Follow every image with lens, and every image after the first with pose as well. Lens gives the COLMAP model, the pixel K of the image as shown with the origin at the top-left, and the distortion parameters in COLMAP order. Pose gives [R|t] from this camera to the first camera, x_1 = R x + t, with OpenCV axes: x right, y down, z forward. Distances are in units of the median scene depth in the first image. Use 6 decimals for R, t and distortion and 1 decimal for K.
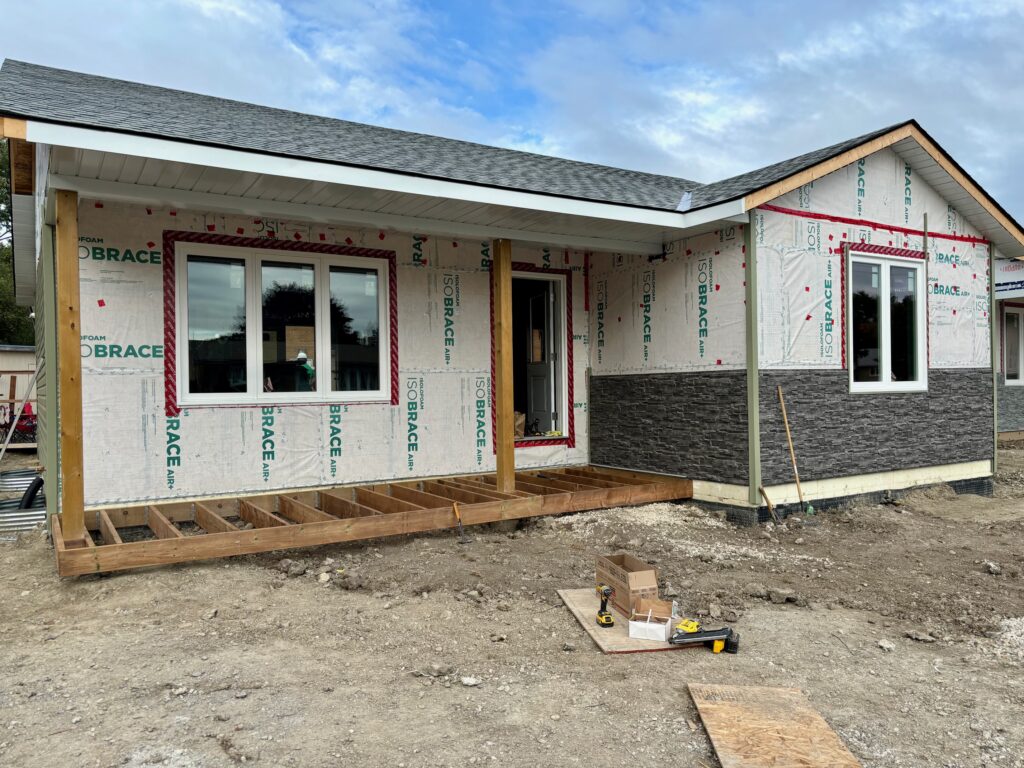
lens RADIAL K [[784.3, 0, 519.0], [0, 784.3, 387.1], [0, 0, 1]] dist [0.068292, -0.068377]
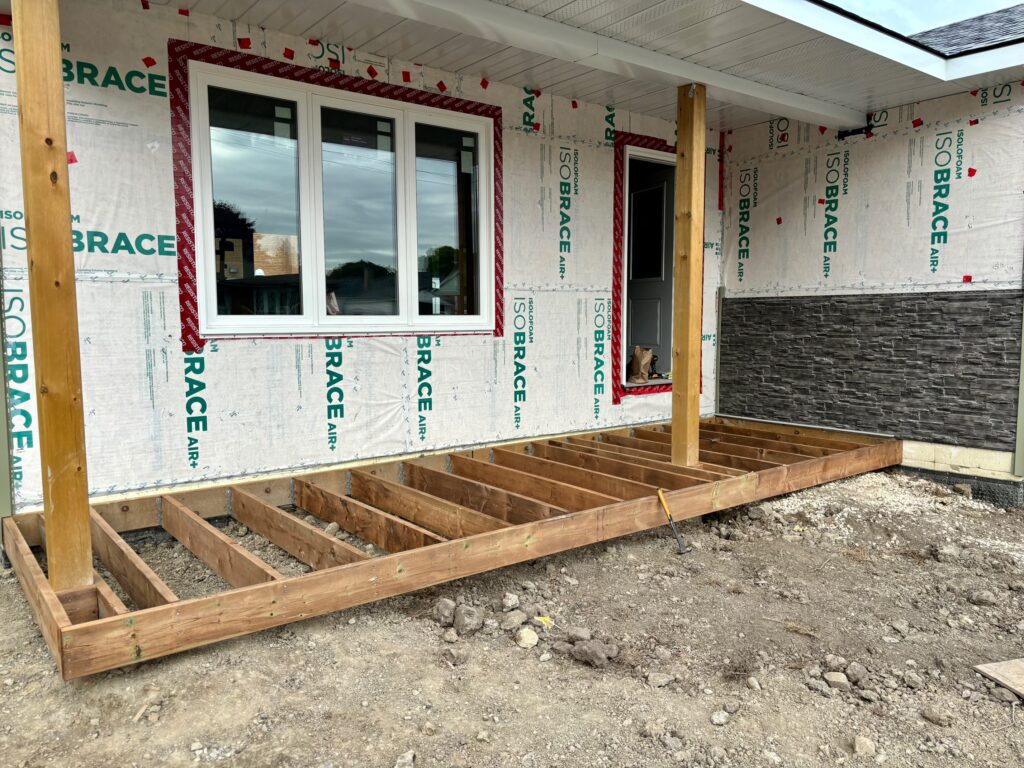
lens RADIAL K [[784.3, 0, 521.3], [0, 784.3, 385.9], [0, 0, 1]] dist [0.068292, -0.068377]
pose [[0.993522, 0.000584, 0.113638, -0.236992], [-0.010884, 0.995878, 0.090045, 0.004260], [-0.113117, -0.090699, 0.989433, 0.332620]]
